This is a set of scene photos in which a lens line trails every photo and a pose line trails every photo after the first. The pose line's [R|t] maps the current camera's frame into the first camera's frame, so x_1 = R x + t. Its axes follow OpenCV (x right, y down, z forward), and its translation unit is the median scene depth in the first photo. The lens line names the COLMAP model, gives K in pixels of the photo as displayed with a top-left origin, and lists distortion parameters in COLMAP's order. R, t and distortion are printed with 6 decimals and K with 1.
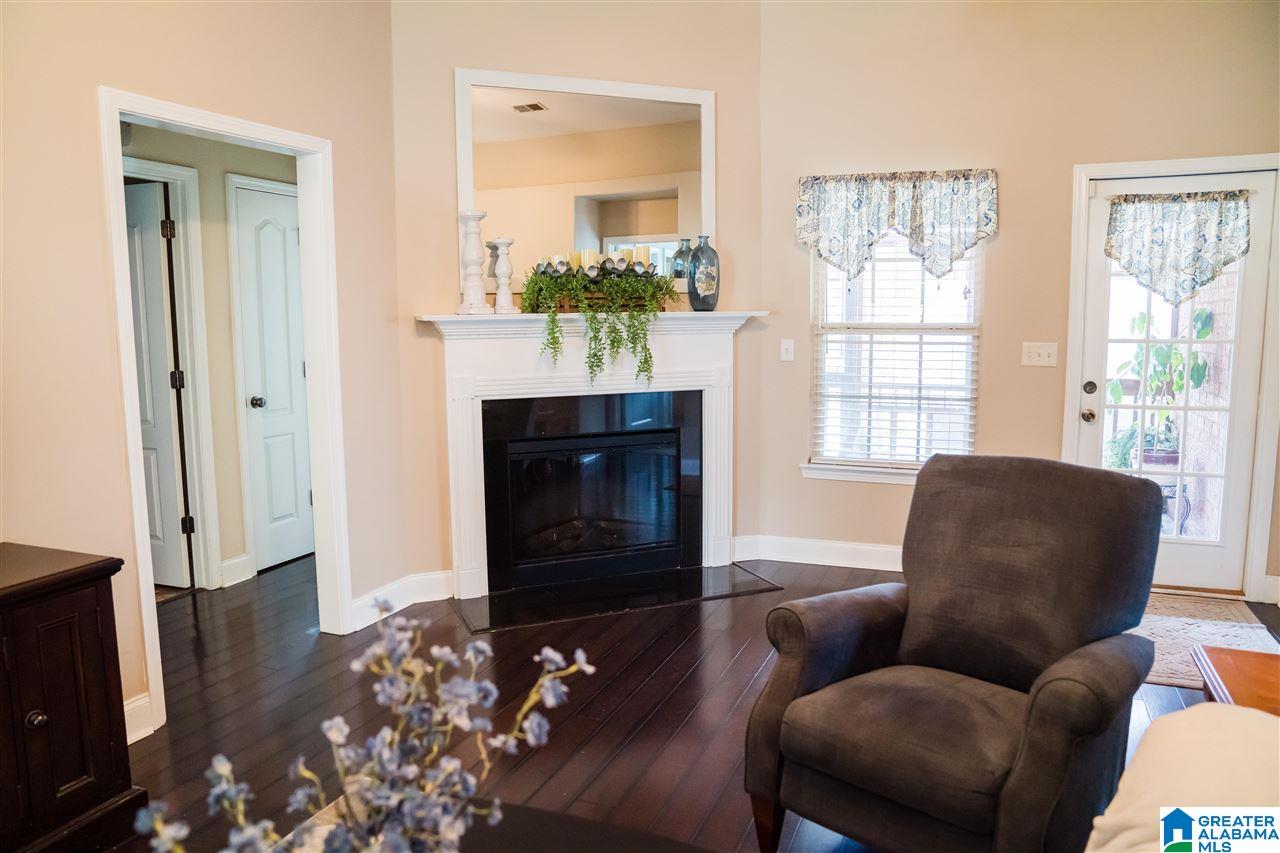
lens RADIAL K [[932.4, 0, 640.0], [0, 932.4, 426.5], [0, 0, 1]] dist [-0.060671, 0.047273]
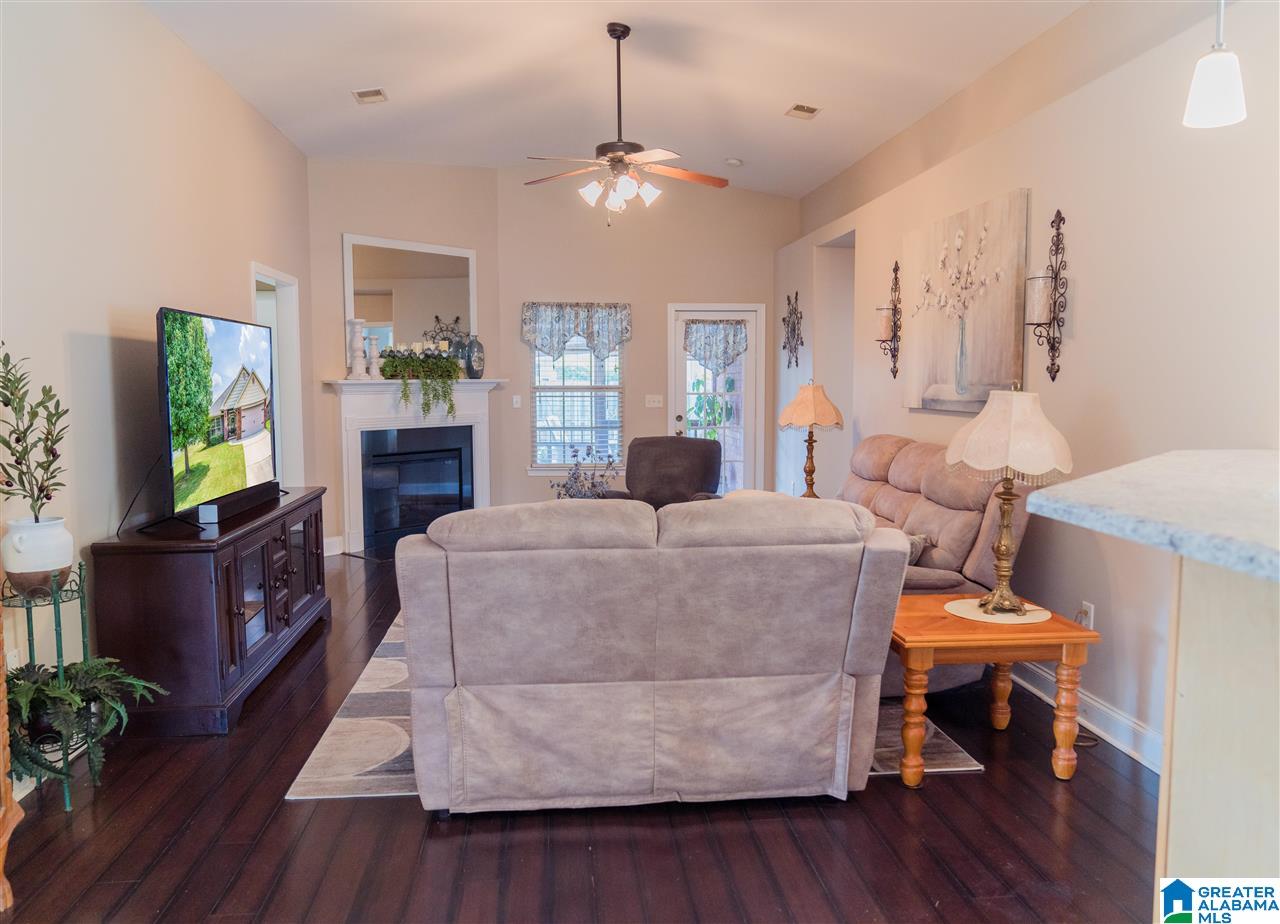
lens RADIAL K [[976.9, 0, 640.0], [0, 976.9, 462.0], [0, 0, 1]] dist [0.005336, 0.000773]
pose [[0.896082, -0.035165, 0.442494, -0.491151], [0.054067, 0.998081, -0.030172, 0.105930], [-0.440584, 0.050961, 0.896264, -0.784507]]
